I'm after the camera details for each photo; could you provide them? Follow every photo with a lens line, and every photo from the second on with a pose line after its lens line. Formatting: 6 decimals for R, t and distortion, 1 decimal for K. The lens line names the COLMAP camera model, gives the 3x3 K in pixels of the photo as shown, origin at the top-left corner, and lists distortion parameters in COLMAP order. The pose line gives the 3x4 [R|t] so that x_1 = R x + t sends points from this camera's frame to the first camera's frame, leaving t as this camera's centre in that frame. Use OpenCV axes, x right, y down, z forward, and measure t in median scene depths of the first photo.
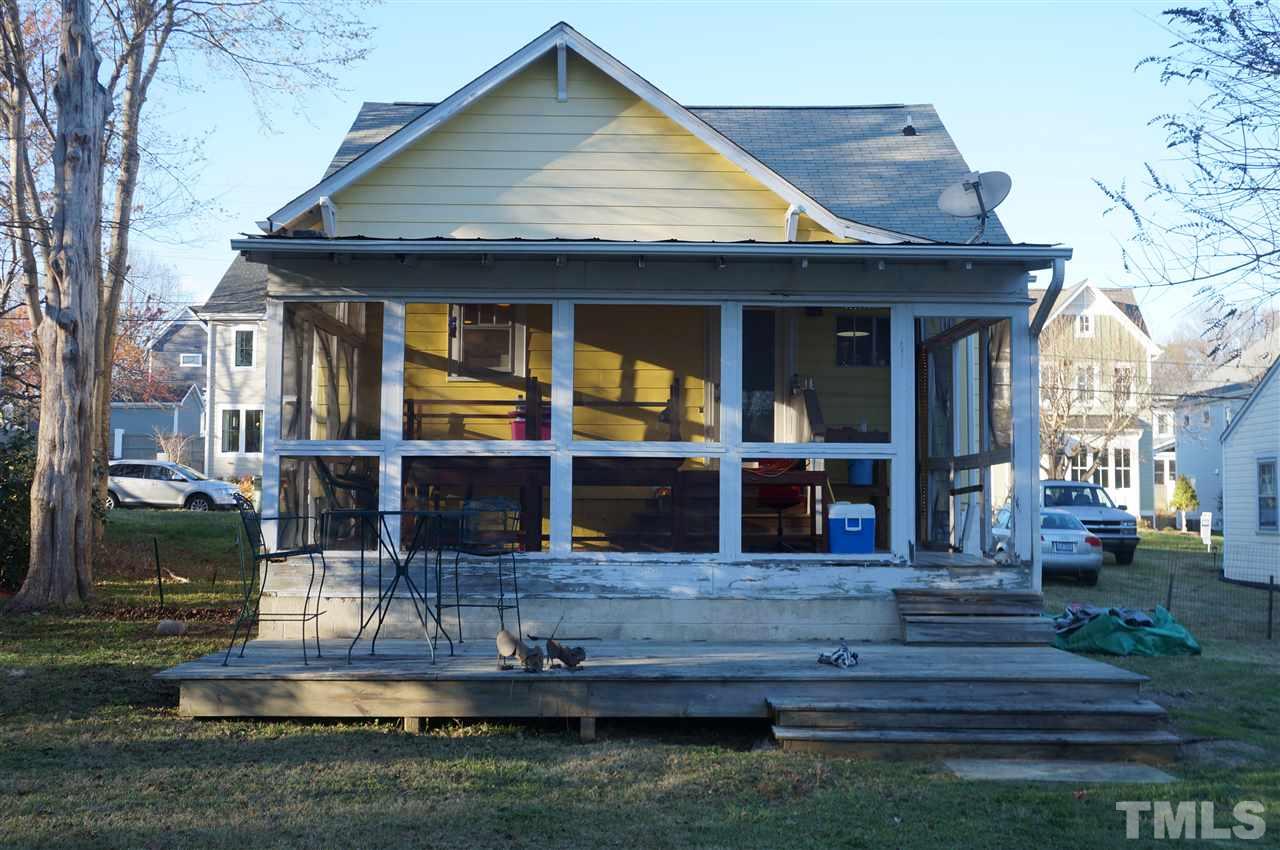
lens RADIAL K [[1272.2, 0, 616.4], [0, 1272.2, 430.4], [0, 0, 1]] dist [-0.038011, 0.146138]
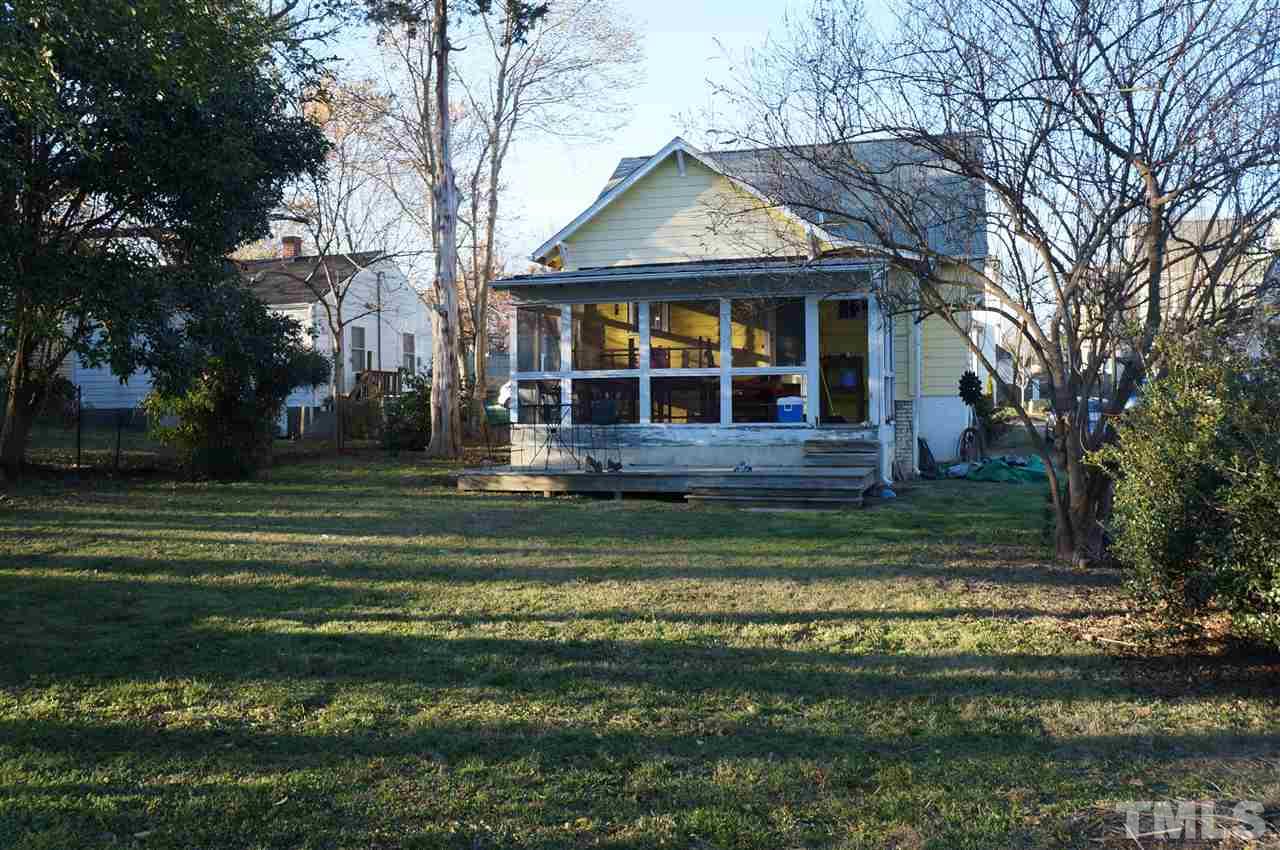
lens RADIAL K [[1006.7, 0, 640.0], [0, 1006.7, 425.0], [0, 0, 1]] dist [-0.114880, 0.002212]
pose [[0.958420, -0.011245, -0.285140, 0.412246], [0.033880, 0.996640, 0.074573, -0.023563], [0.283343, -0.081133, 0.955580, -0.558204]]
